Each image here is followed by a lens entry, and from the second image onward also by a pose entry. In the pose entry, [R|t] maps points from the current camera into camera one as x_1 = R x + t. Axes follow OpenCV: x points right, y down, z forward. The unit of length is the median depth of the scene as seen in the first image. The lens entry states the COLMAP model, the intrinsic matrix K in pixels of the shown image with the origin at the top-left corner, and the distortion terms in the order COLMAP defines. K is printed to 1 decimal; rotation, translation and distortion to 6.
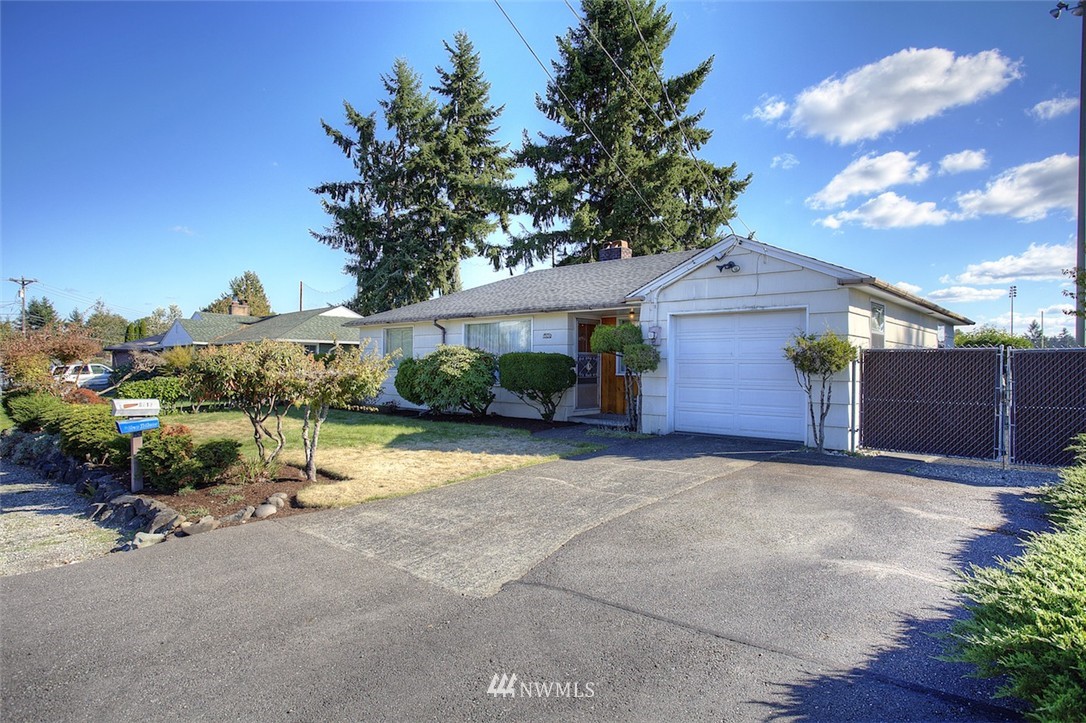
lens RADIAL K [[644.0, 0, 543.6], [0, 644.0, 361.6], [0, 0, 1]] dist [0.004640, 0.001445]
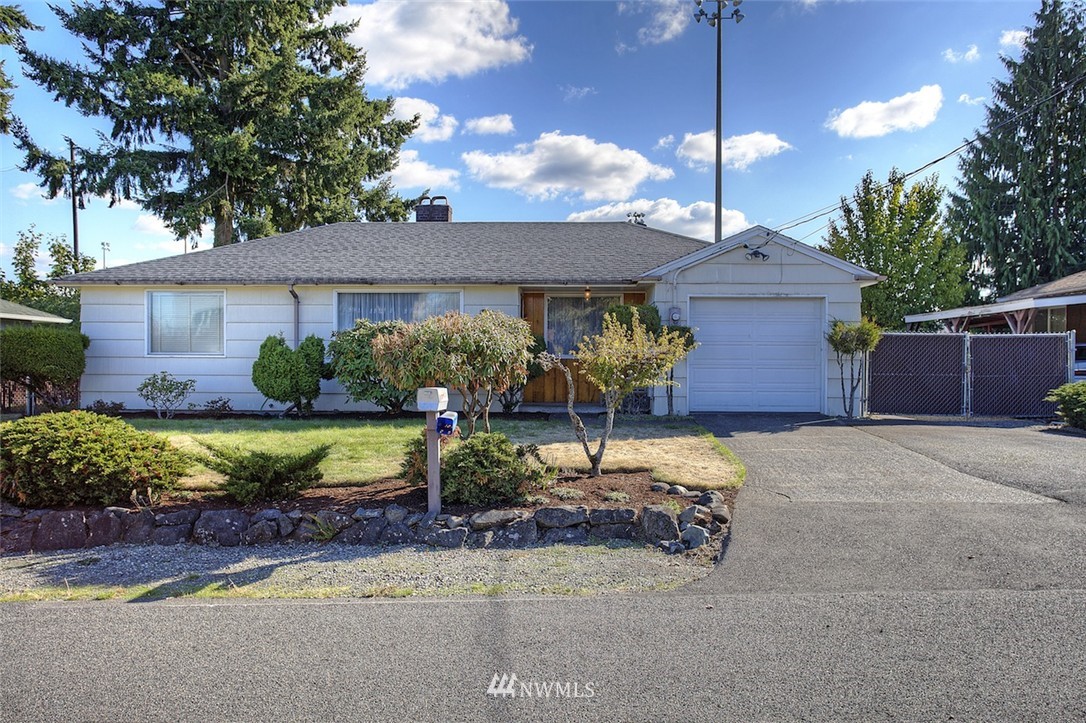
lens RADIAL K [[932.0, 0, 542.6], [0, 932.0, 366.3], [0, 0, 1]] dist [0.011252, 0.000011]
pose [[0.752827, -0.005705, 0.658194, -0.925777], [-0.001406, 0.999946, 0.010275, 0.020613], [-0.658217, -0.008661, 0.752778, 0.060885]]
